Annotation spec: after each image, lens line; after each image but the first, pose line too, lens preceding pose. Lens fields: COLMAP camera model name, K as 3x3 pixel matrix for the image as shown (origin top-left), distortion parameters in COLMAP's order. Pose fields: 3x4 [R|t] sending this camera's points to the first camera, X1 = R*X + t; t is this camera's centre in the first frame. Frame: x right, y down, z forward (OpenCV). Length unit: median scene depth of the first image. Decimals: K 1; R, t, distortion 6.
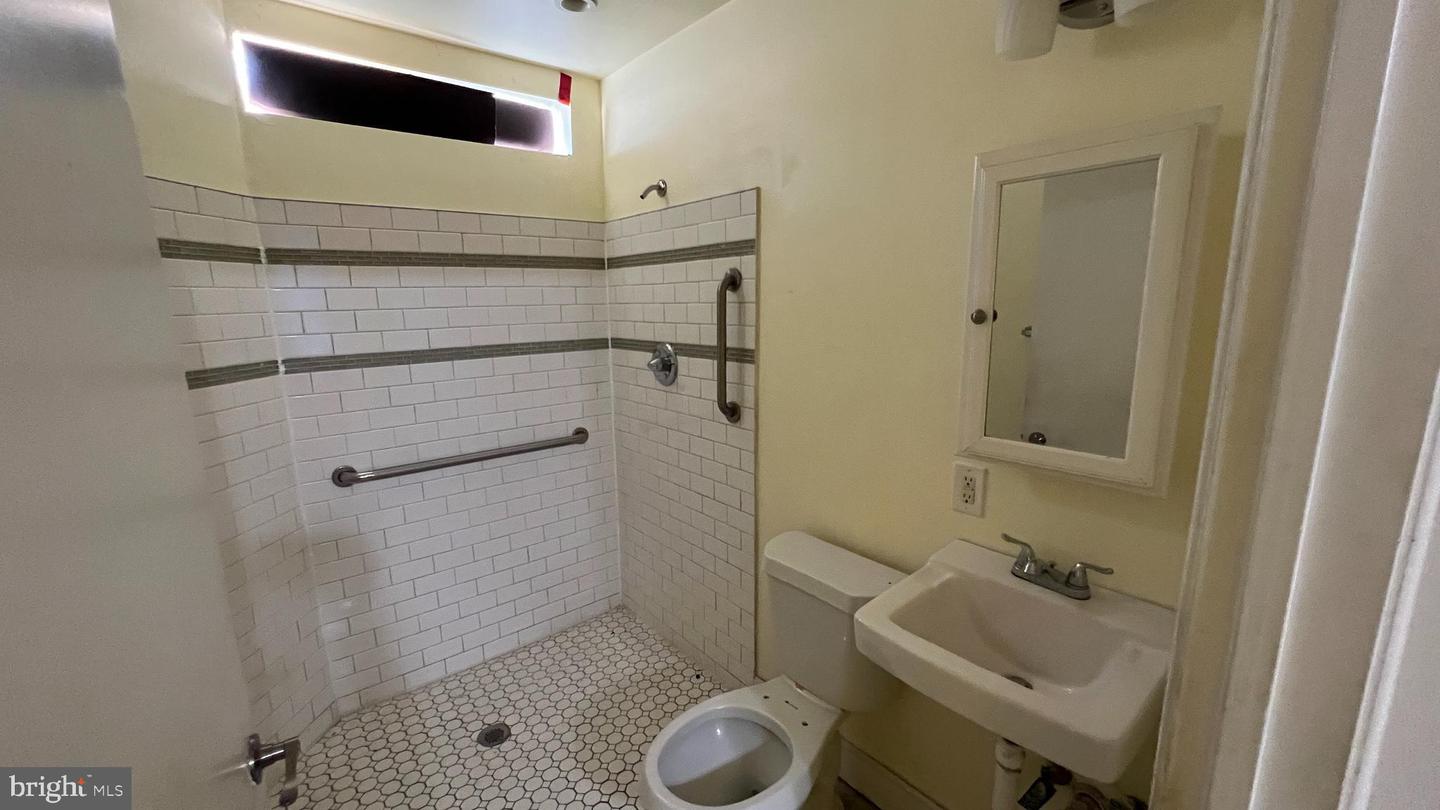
lens RADIAL K [[576.9, 0, 718.6], [0, 576.9, 409.3], [0, 0, 1]] dist [0.000531, 0.000635]
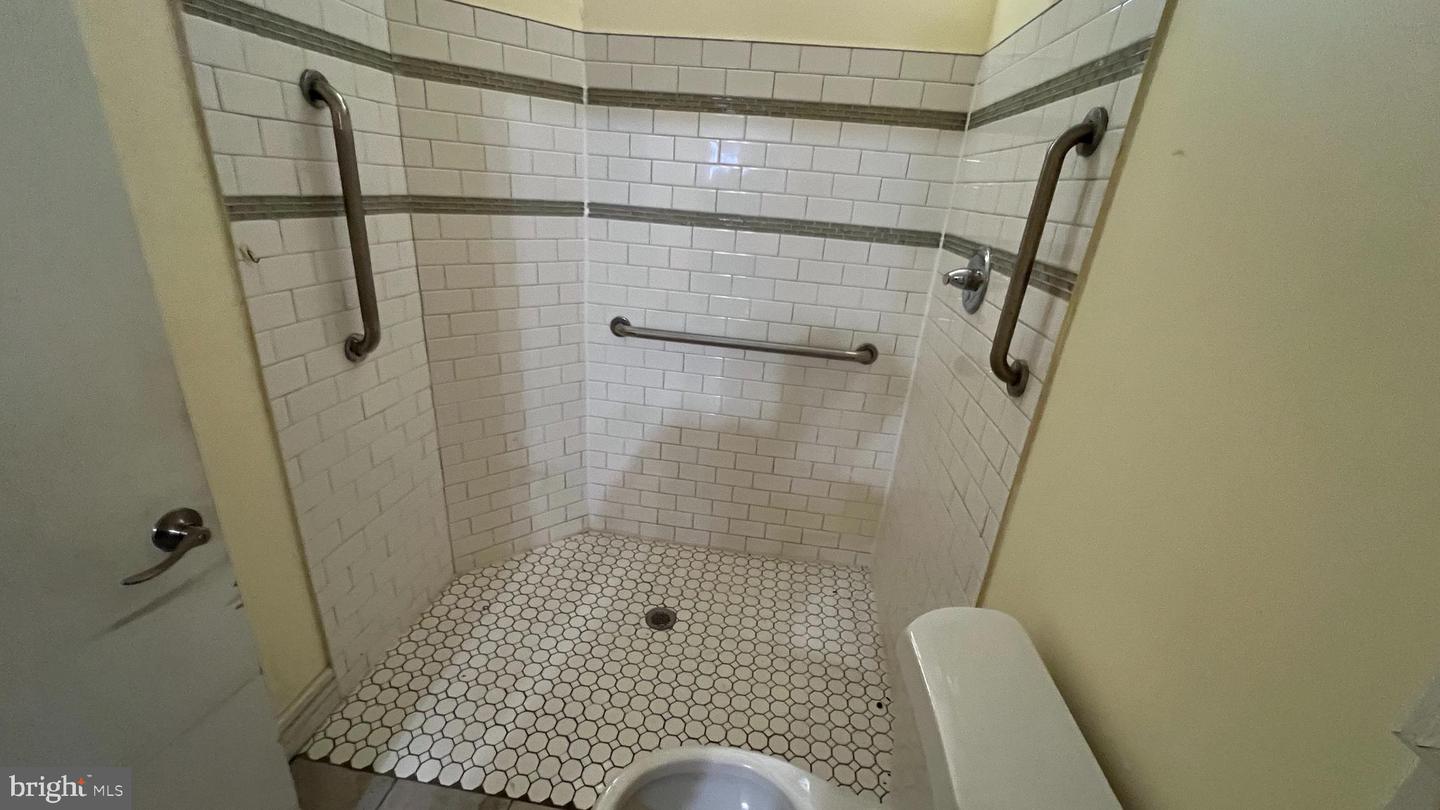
lens RADIAL K [[576.9, 0, 718.6], [0, 576.9, 409.3], [0, 0, 1]] dist [0.000531, 0.000635]
pose [[0.680930, 0.333119, -0.652201, 0.212197], [-0.225486, 0.942662, 0.246056, -0.040944], [0.696771, -0.020485, 0.717001, 0.381324]]
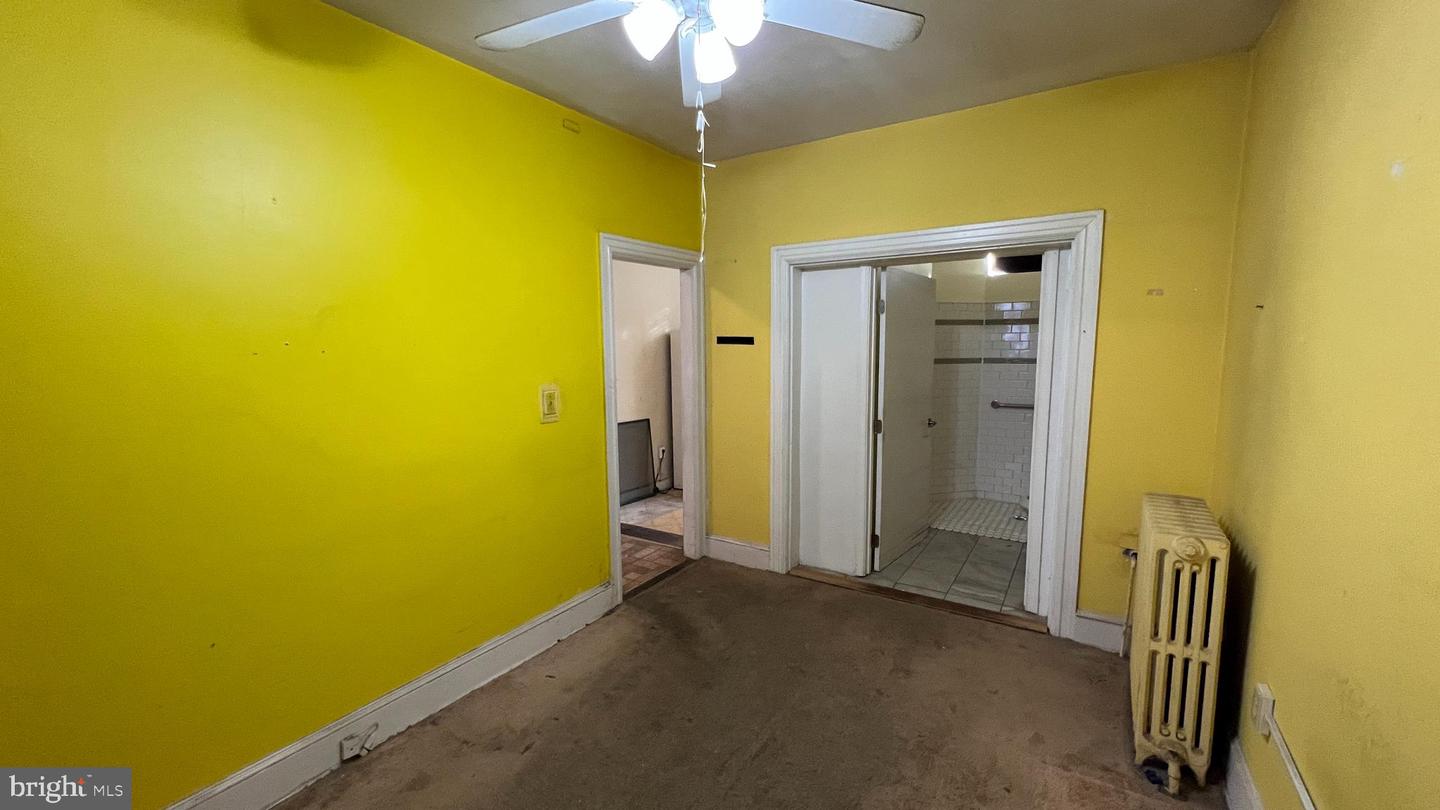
lens RADIAL K [[576.9, 0, 718.6], [0, 576.9, 409.3], [0, 0, 1]] dist [0.000531, 0.000635]
pose [[0.305142, 0.122574, -0.944385, 1.486562], [-0.180845, 0.981095, 0.068905, 0.192052], [0.934978, 0.149762, 0.321540, -1.044947]]
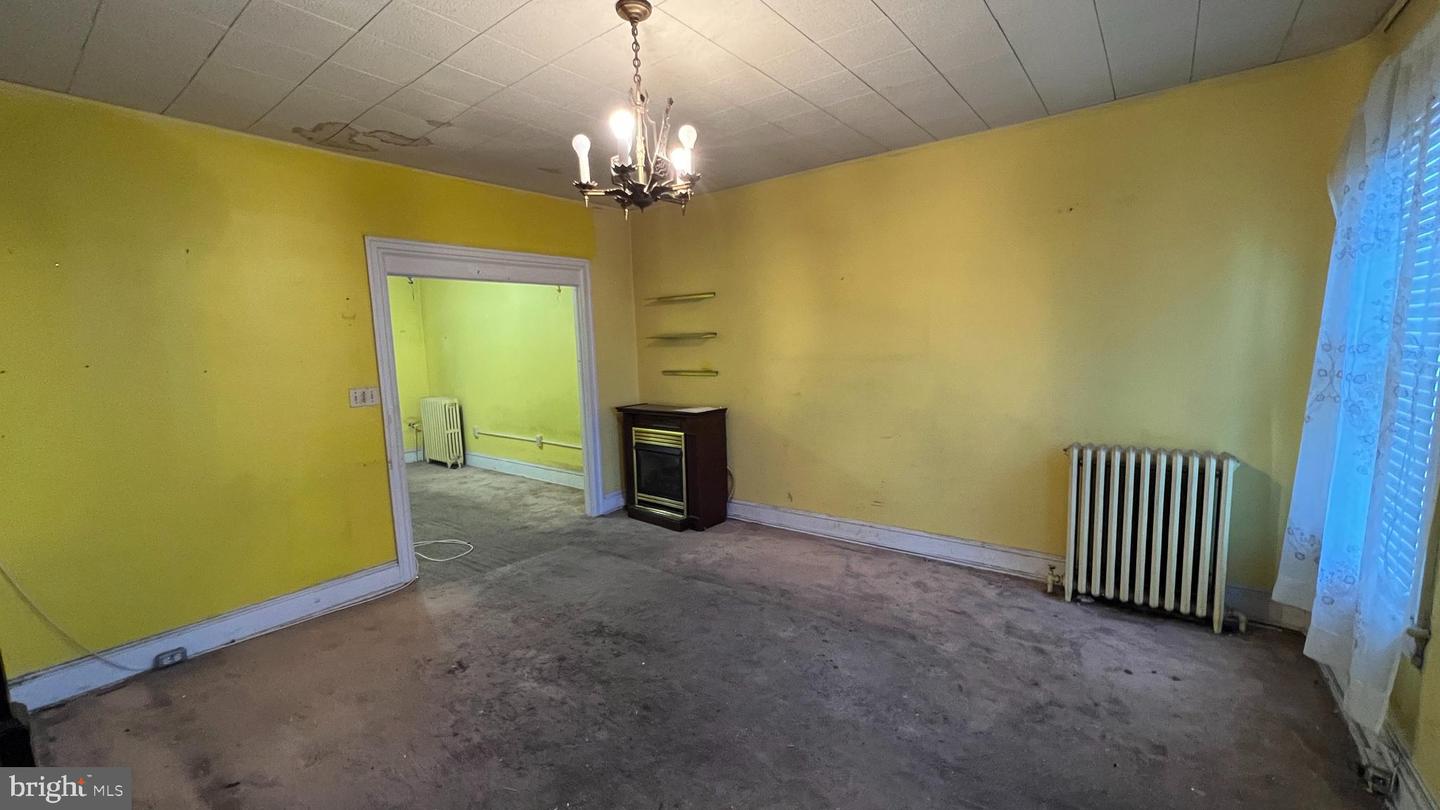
lens RADIAL K [[576.9, 0, 718.6], [0, 576.9, 409.3], [0, 0, 1]] dist [0.000531, 0.000635]
pose [[0.973824, -0.042524, 0.223292, 1.674152], [0.060123, 0.995546, -0.072618, 0.743628], [-0.219209, 0.084142, 0.972043, -3.820201]]
